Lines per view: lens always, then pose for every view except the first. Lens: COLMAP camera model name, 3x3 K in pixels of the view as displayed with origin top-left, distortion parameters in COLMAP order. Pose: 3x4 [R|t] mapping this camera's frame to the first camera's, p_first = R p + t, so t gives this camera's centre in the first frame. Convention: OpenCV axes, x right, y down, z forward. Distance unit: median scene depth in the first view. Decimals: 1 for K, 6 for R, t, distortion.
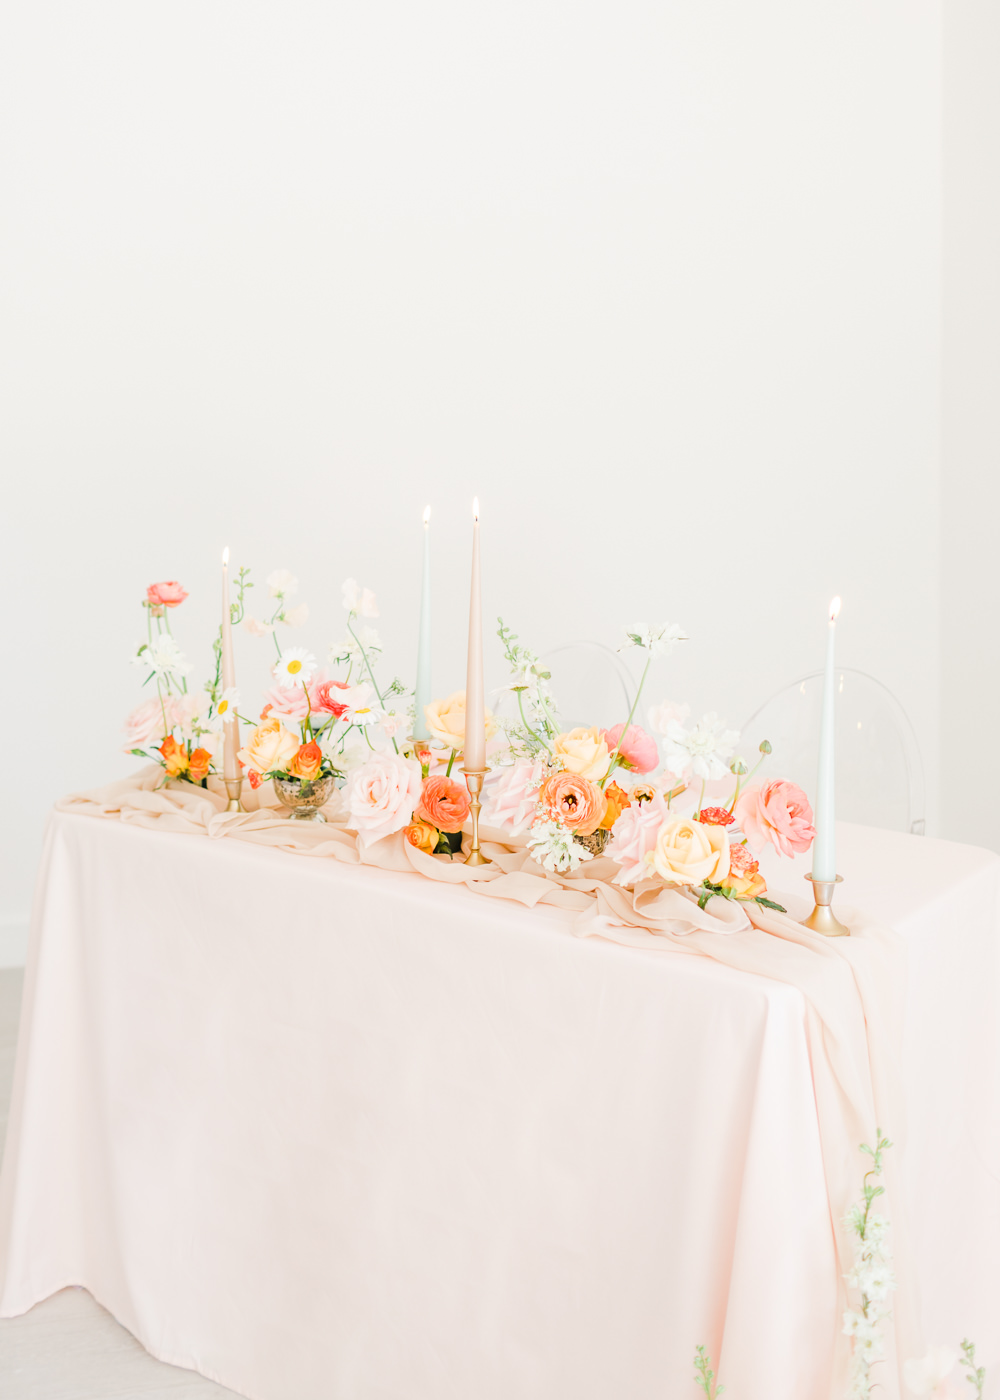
lens RADIAL K [[1585.7, 0, 491.5], [0, 1585.7, 610.0], [0, 0, 1]] dist [-0.001721, 0.000000]
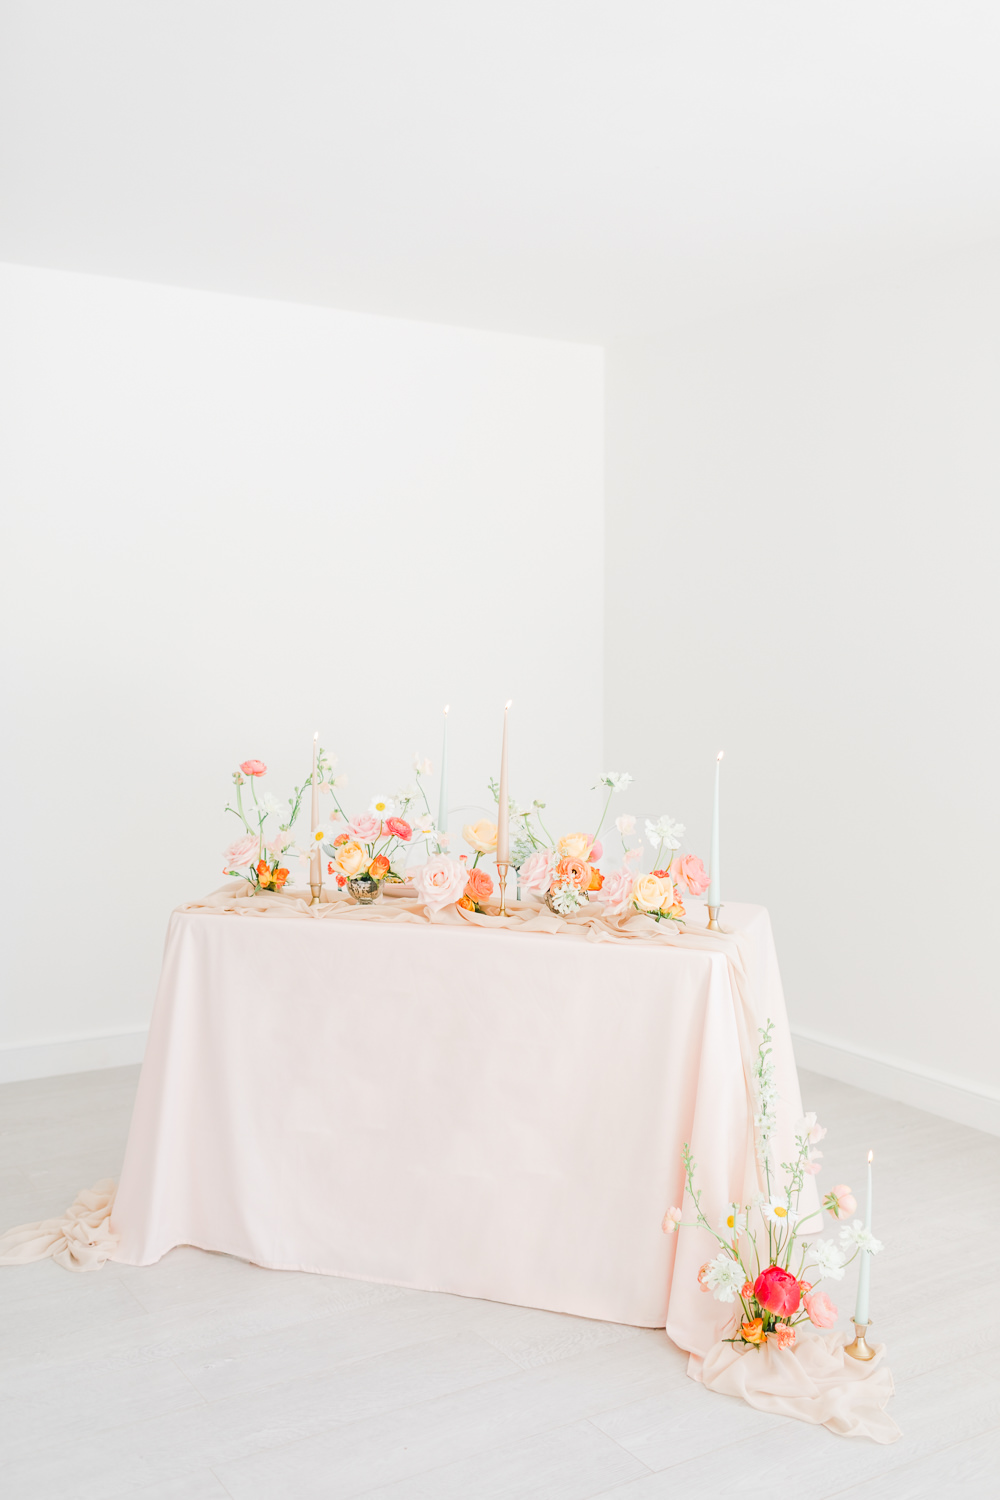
lens RADIAL K [[1464.7, 0, 568.9], [0, 1464.7, 767.9], [0, 0, 1]] dist [0.003629, 0.000000]
pose [[0.929938, 0.001062, 0.367714, -0.511463], [0.021404, 0.998144, -0.057012, 0.088777], [-0.367092, 0.060888, 0.928190, -0.482408]]
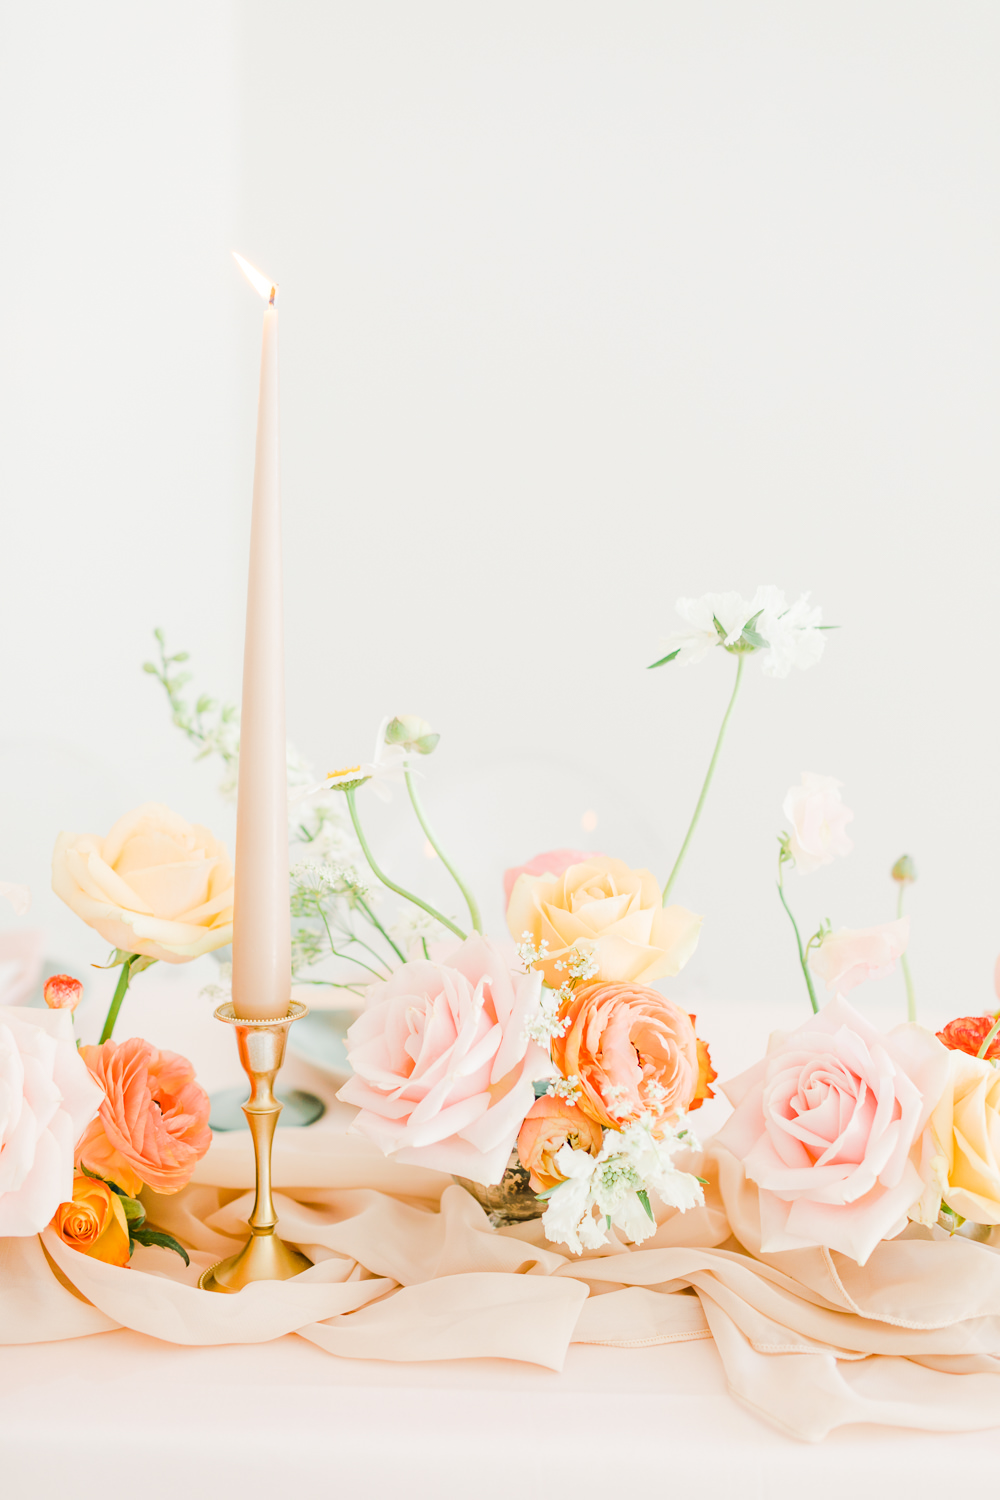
lens RADIAL K [[1464.7, 0, 506.1], [0, 1464.7, 742.2], [0, 0, 1]] dist [0.003629, 0.000000]
pose [[0.777096, -0.037199, 0.628281, -0.173390], [0.047914, 0.998851, -0.000123, 0.040614], [-0.627555, 0.030199, 0.777986, 0.683043]]
